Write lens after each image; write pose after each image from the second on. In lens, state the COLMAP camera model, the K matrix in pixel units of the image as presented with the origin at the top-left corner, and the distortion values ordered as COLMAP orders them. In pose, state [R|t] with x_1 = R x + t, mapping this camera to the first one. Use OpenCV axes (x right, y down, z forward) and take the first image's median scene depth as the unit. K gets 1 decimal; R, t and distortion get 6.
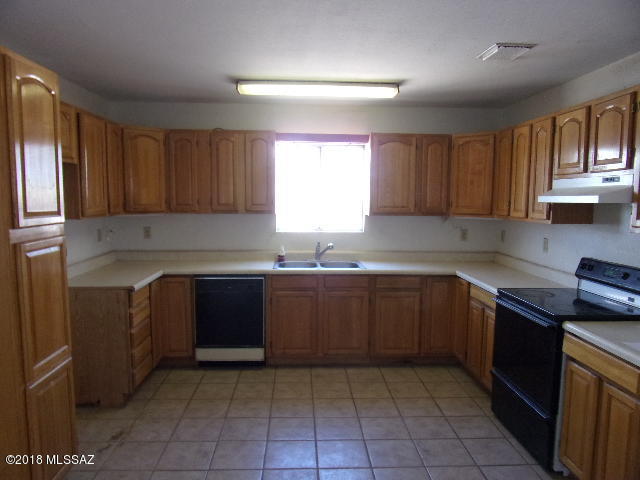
lens RADIAL K [[464.2, 0, 316.3], [0, 464.2, 242.0], [0, 0, 1]] dist [-0.028223, 0.004630]
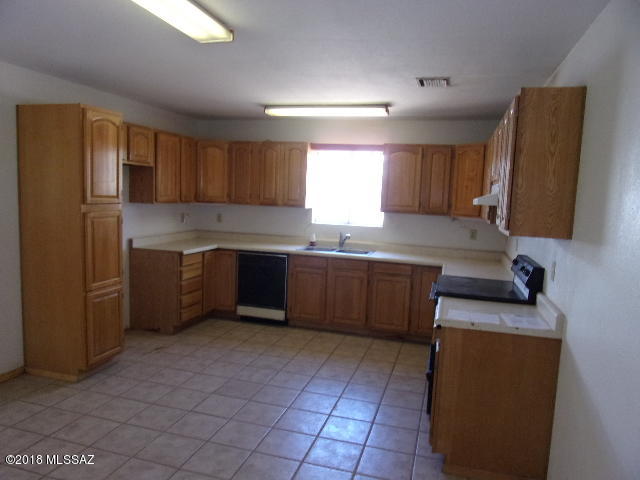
lens RADIAL K [[464.2, 0, 323.6], [0, 464.2, 241.2], [0, 0, 1]] dist [-0.028223, 0.004630]
pose [[0.948606, 0.064749, -0.309765, 0.375746], [-0.065882, 0.997804, 0.006814, 0.019551], [0.309526, 0.013944, 0.950789, -0.195520]]
